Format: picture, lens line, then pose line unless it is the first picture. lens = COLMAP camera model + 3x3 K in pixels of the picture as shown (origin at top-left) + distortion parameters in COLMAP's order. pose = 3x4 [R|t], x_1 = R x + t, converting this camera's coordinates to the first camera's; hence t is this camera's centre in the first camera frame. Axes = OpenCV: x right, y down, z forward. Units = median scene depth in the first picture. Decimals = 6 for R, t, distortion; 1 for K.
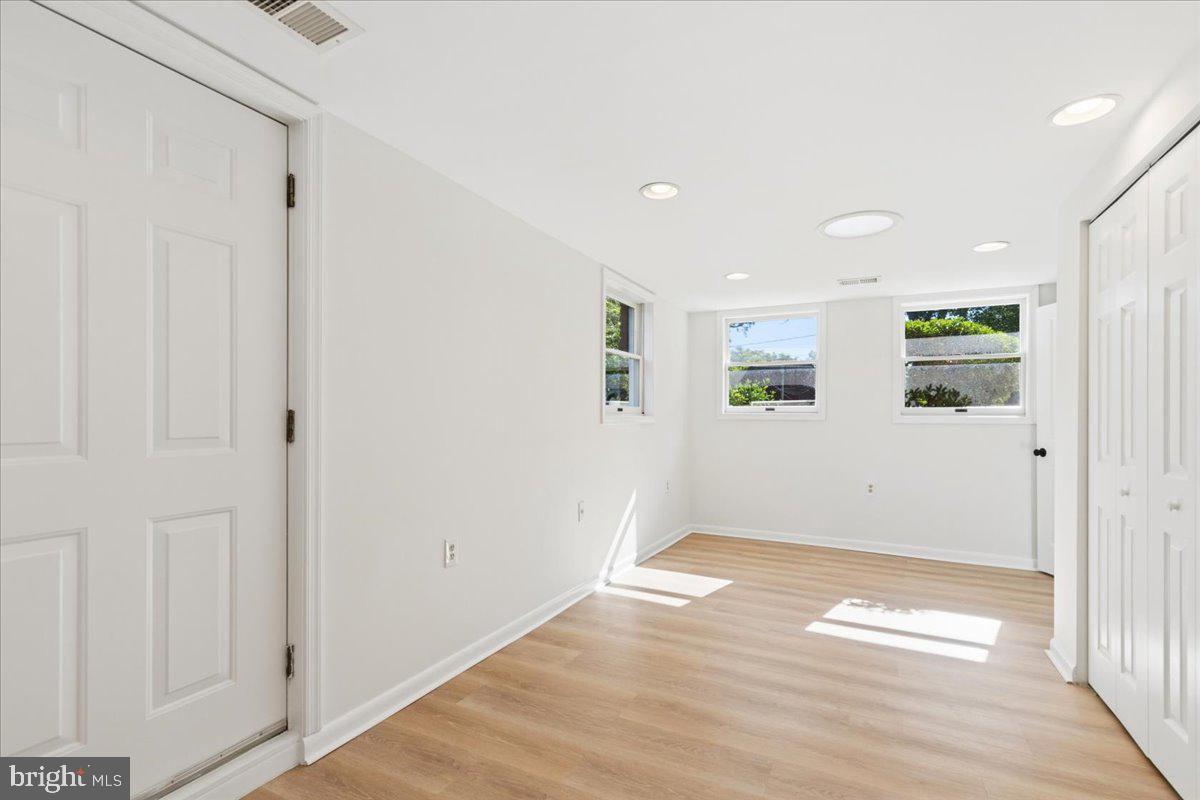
lens RADIAL K [[546.4, 0, 599.6], [0, 546.4, 416.1], [0, 0, 1]] dist [0.000584, -0.000311]
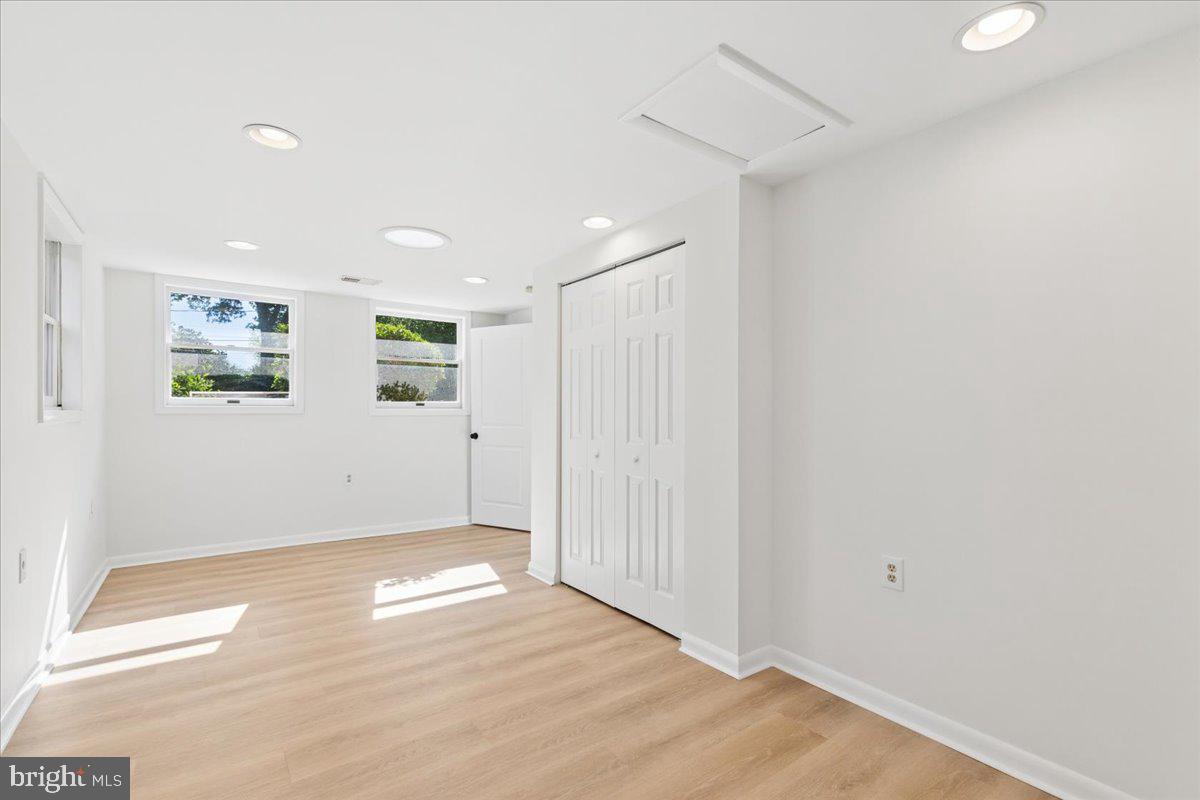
lens RADIAL K [[543.0, 0, 599.8], [0, 543.0, 408.9], [0, 0, 1]] dist [0.000898, 0.000226]
pose [[0.450530, -0.002574, 0.892758, -0.257725], [0.000626, 0.999997, 0.002568, -0.003910], [-0.892761, -0.000598, 0.450530, 0.123852]]
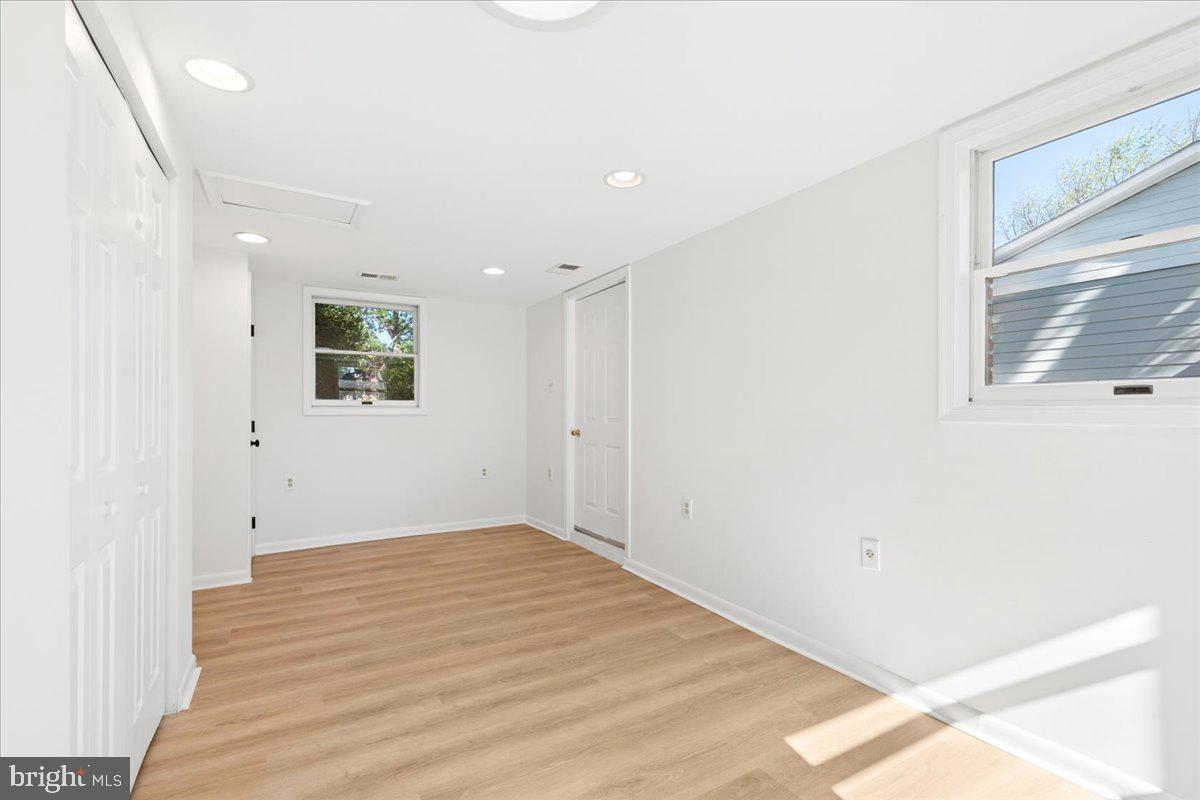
lens RADIAL K [[543.0, 0, 599.8], [0, 543.0, 408.9], [0, 0, 1]] dist [0.000898, 0.000226]
pose [[-0.543516, -0.004713, -0.839386, 0.616241], [-0.003456, 0.999988, -0.003377, 0.003725], [0.839392, 0.001066, -0.543526, 0.965326]]
